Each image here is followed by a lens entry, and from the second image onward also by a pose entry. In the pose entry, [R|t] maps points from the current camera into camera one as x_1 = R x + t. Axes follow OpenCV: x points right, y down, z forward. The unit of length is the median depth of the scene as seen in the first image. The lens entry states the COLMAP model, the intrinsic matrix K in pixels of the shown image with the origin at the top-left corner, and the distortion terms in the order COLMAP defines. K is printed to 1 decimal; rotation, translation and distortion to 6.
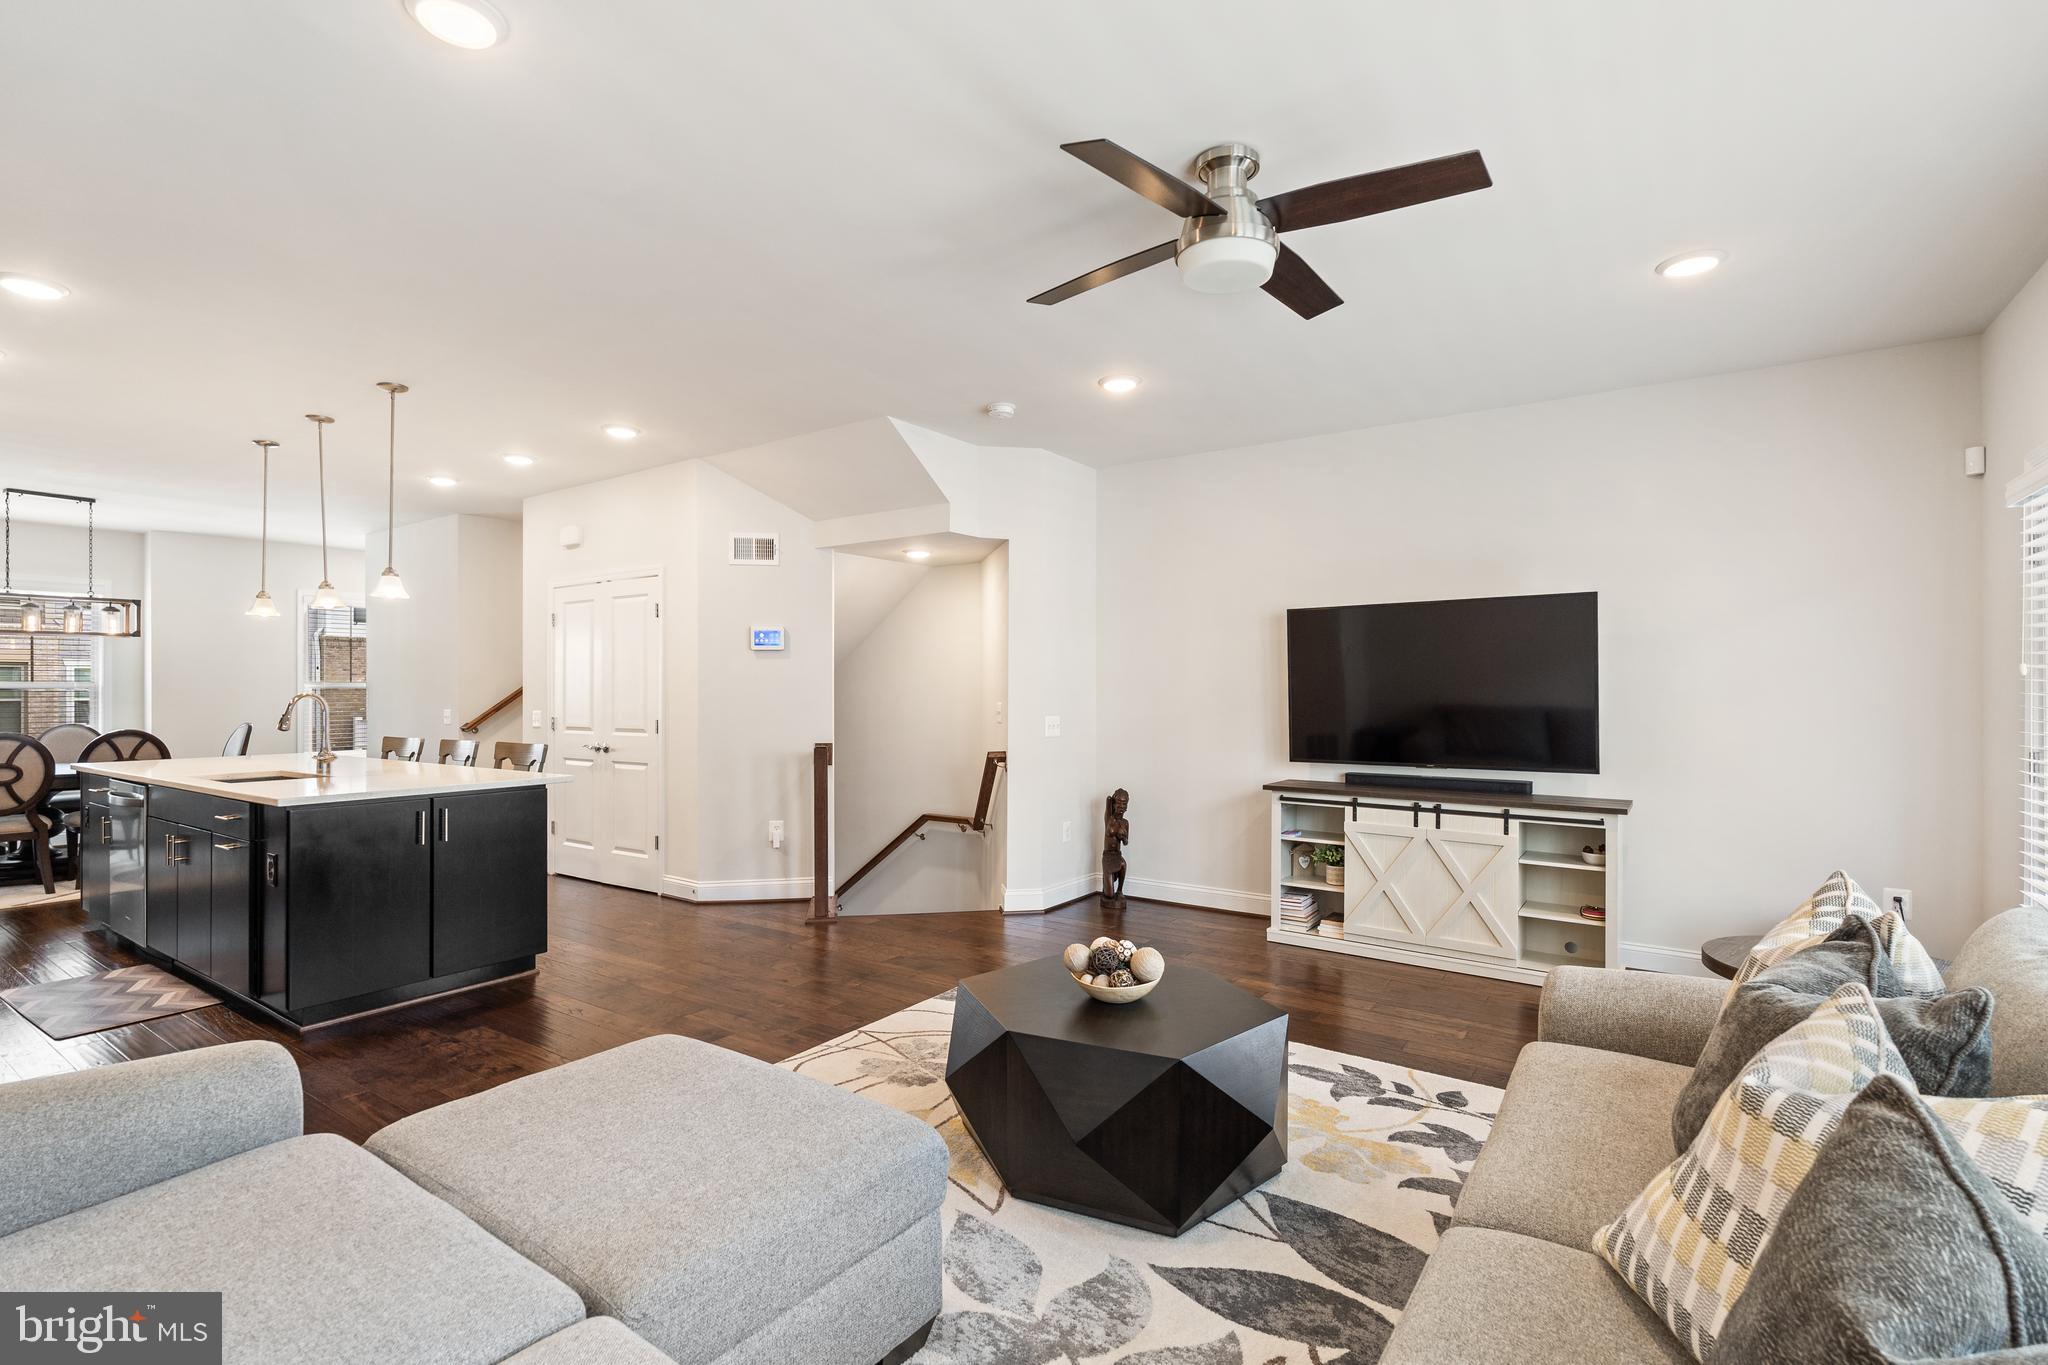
lens RADIAL K [[944.6, 0, 1014.5], [0, 944.6, 690.5], [0, 0, 1]] dist [0.000445, -0.000051]
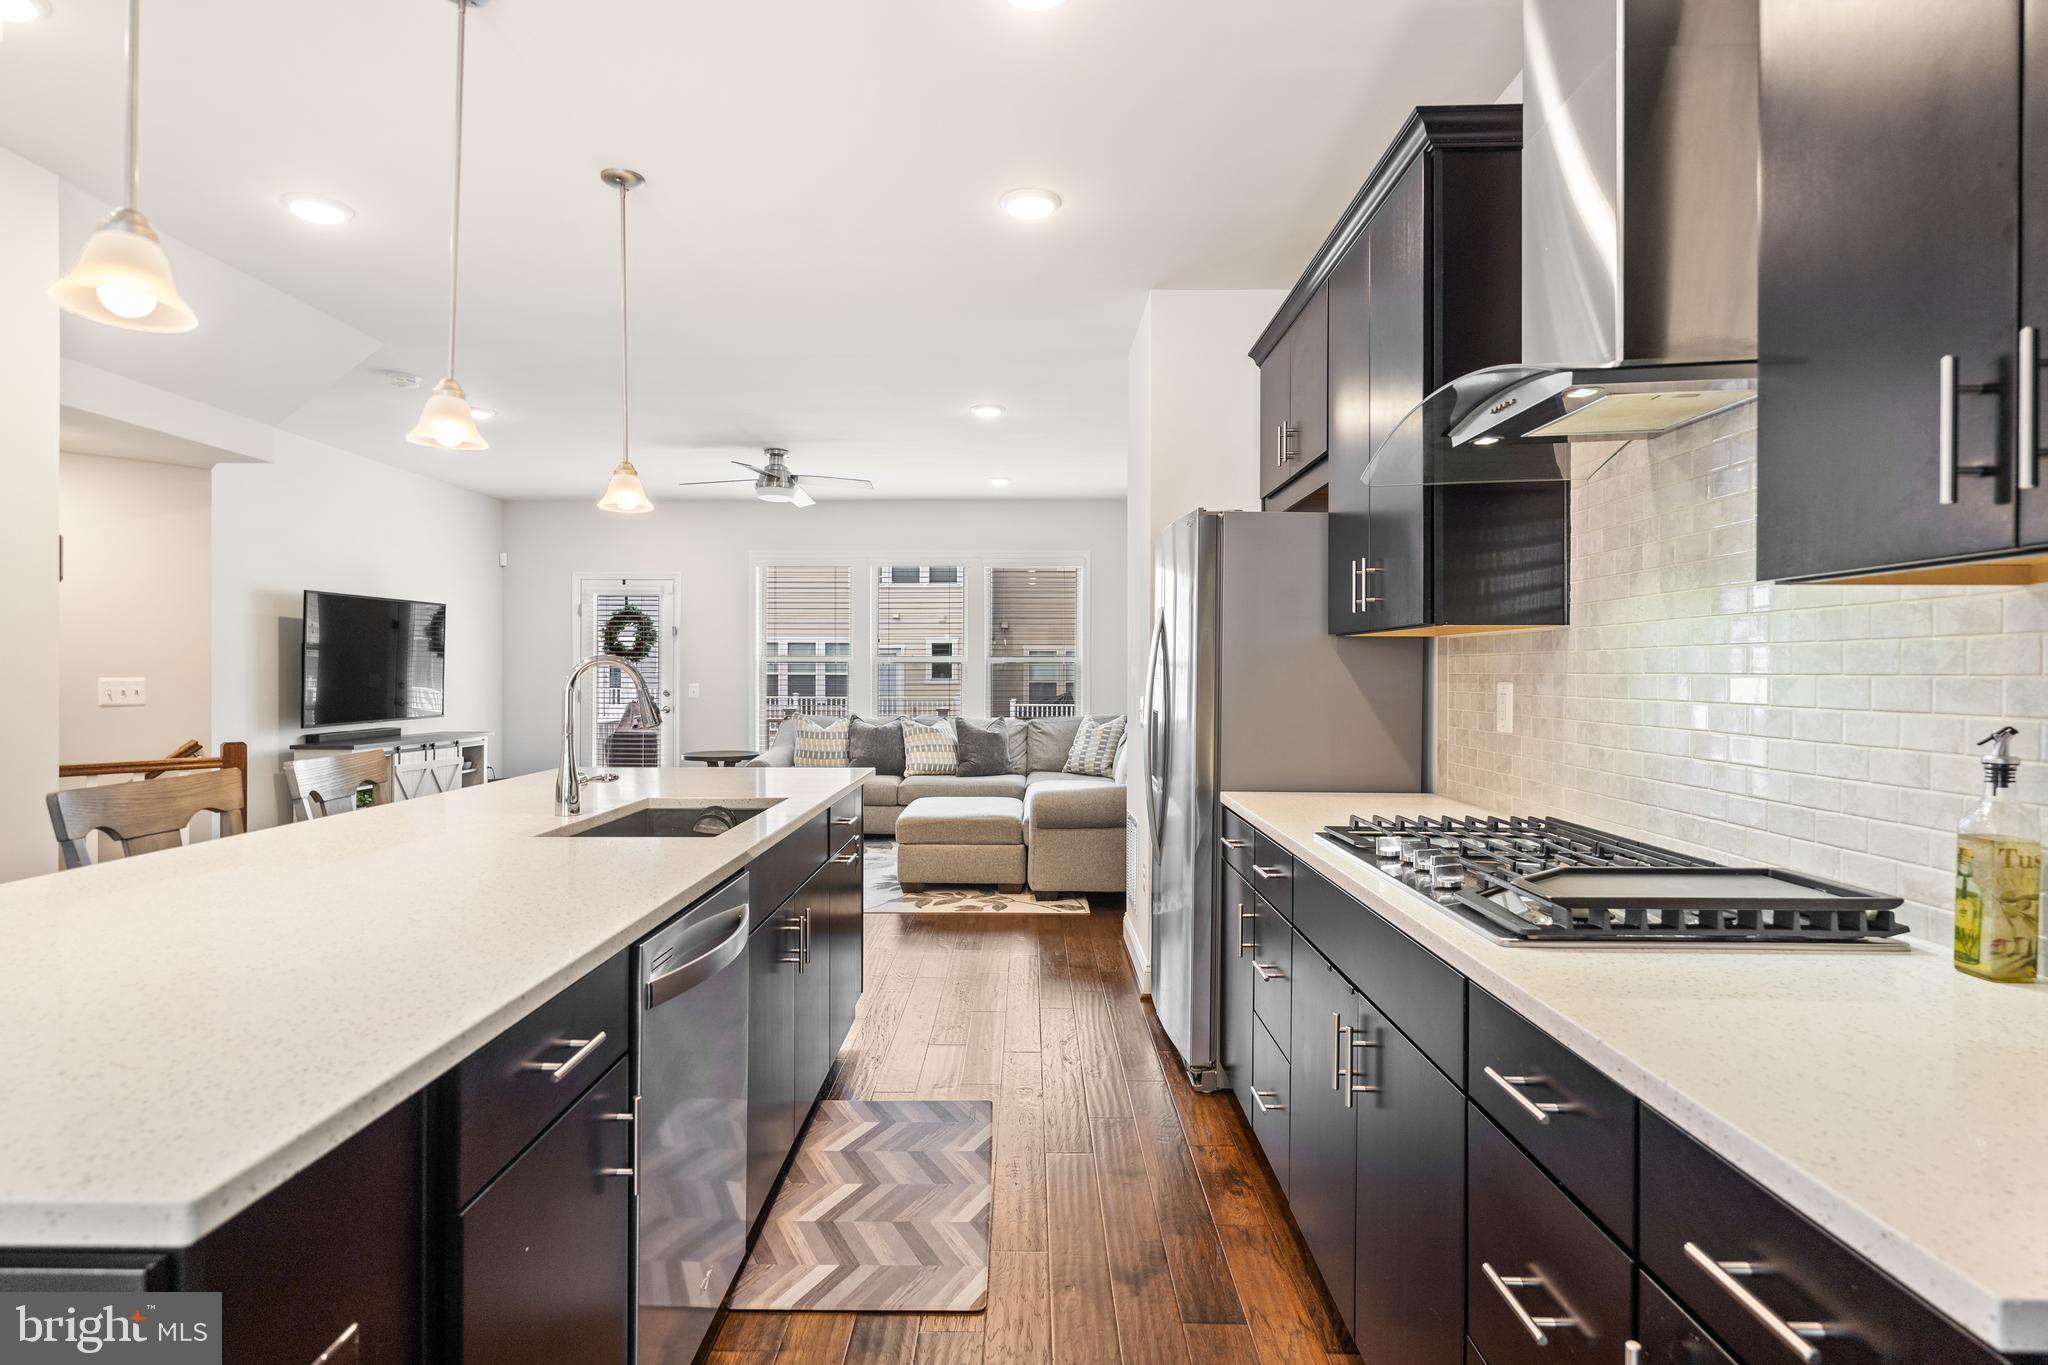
lens RADIAL K [[1060.7, 0, 1029.0], [0, 1060.7, 673.8], [0, 0, 1]] dist [0.002155, 0.000375]
pose [[-0.574853, -0.003685, 0.818248, -1.672707], [-0.003659, 0.999991, 0.001933, 0.010371], [-0.818248, -0.001883, -0.574862, 1.413342]]
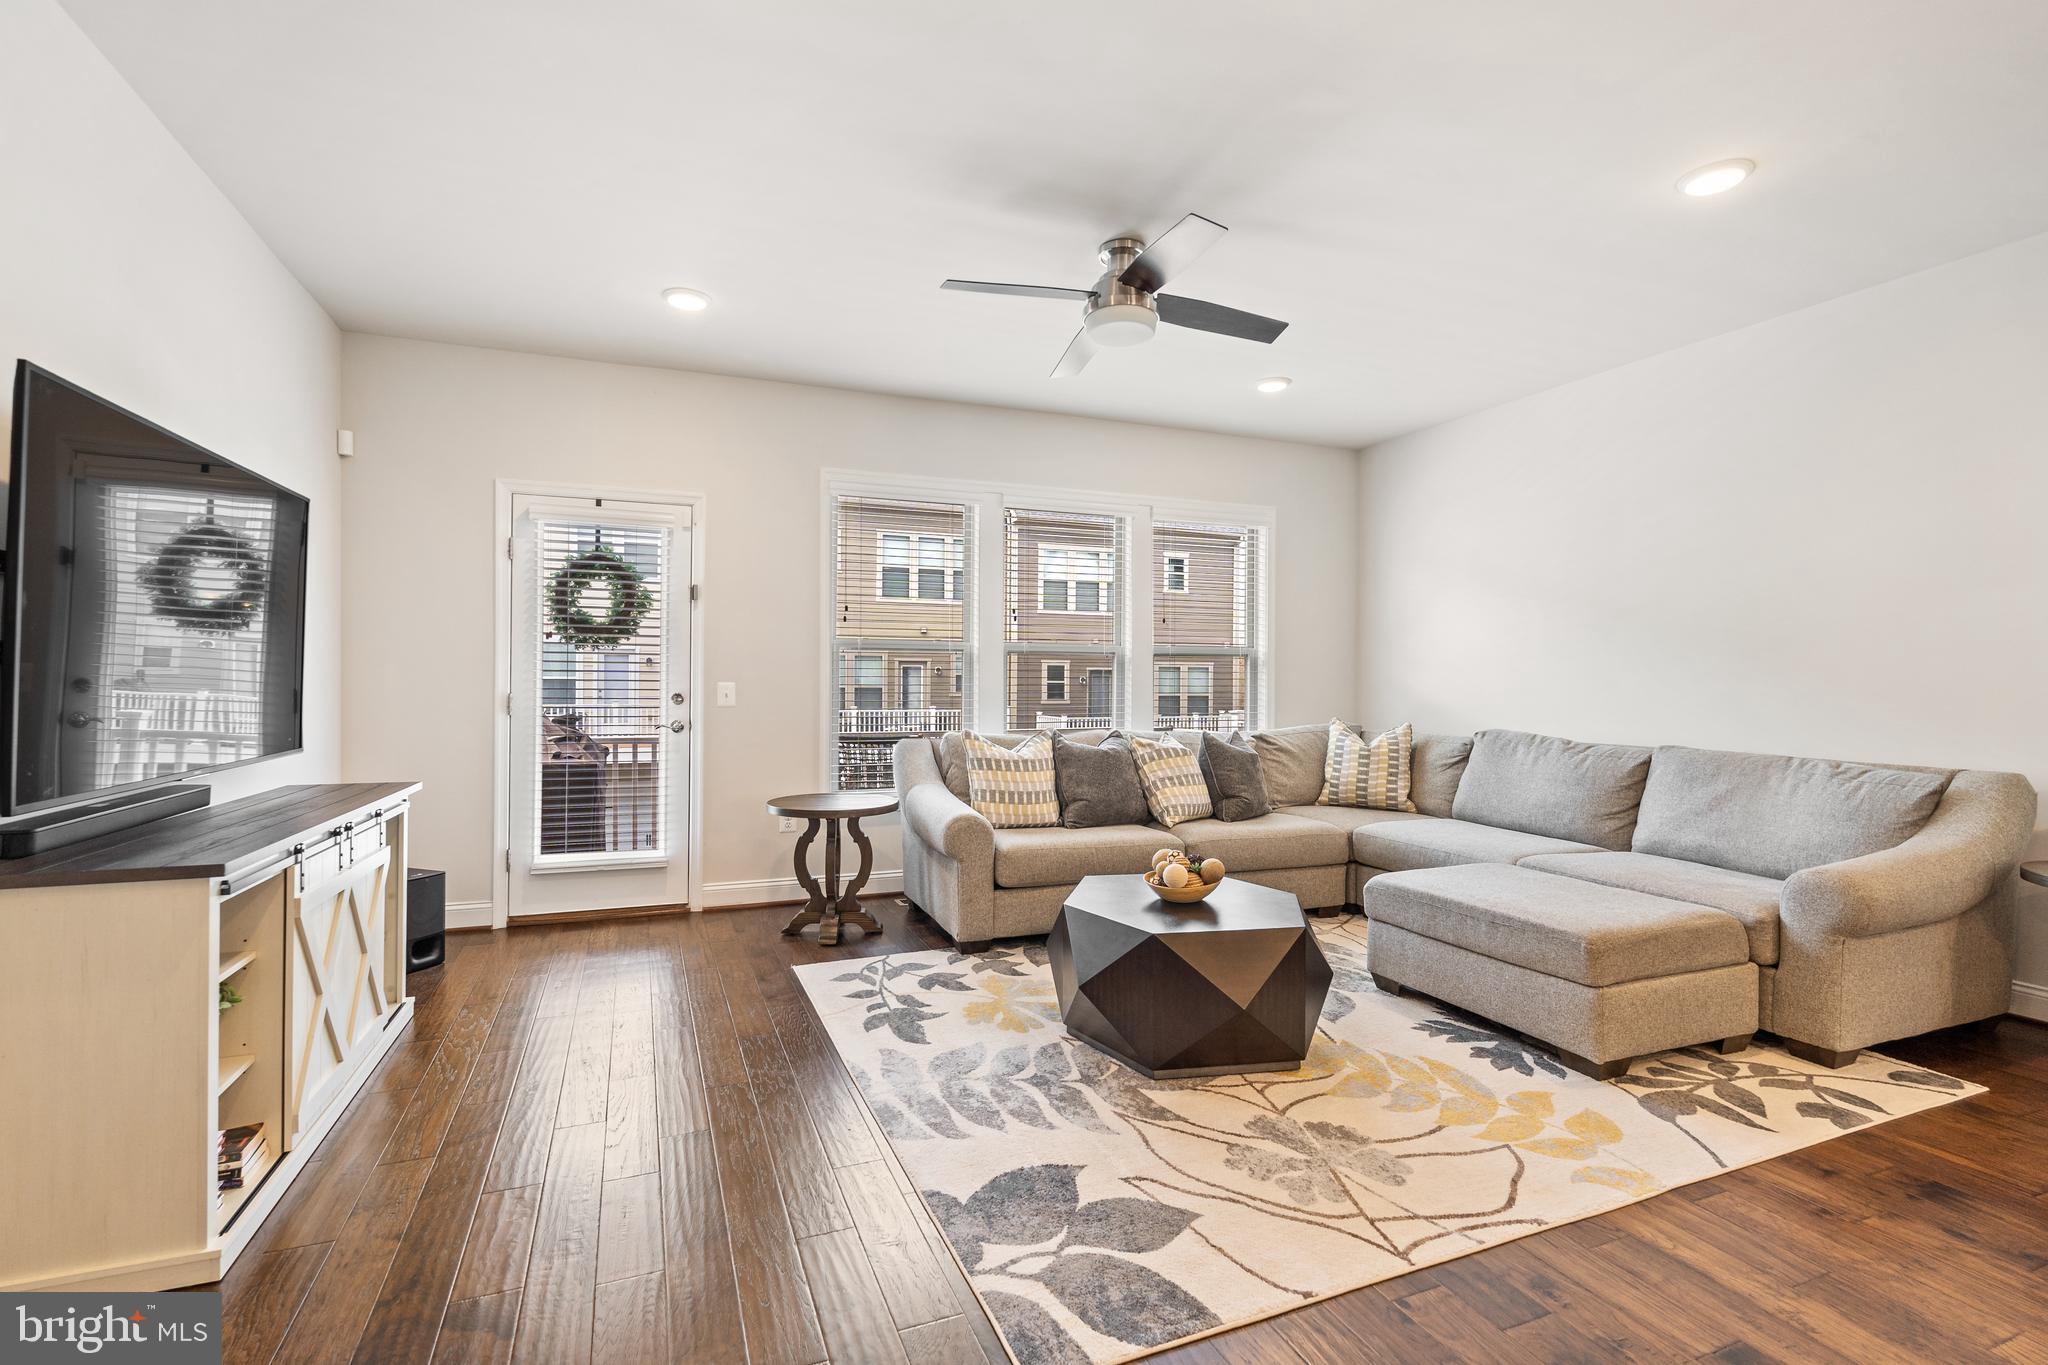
lens RADIAL K [[935.7, 0, 1013.6], [0, 935.7, 681.4], [0, 0, 1]] dist [-0.000566, -0.000618]
pose [[-0.840741, -0.004739, 0.541418, -0.251497], [-0.005496, 0.999985, 0.000218, 0.037337], [-0.541410, -0.002792, -0.840754, 1.504315]]
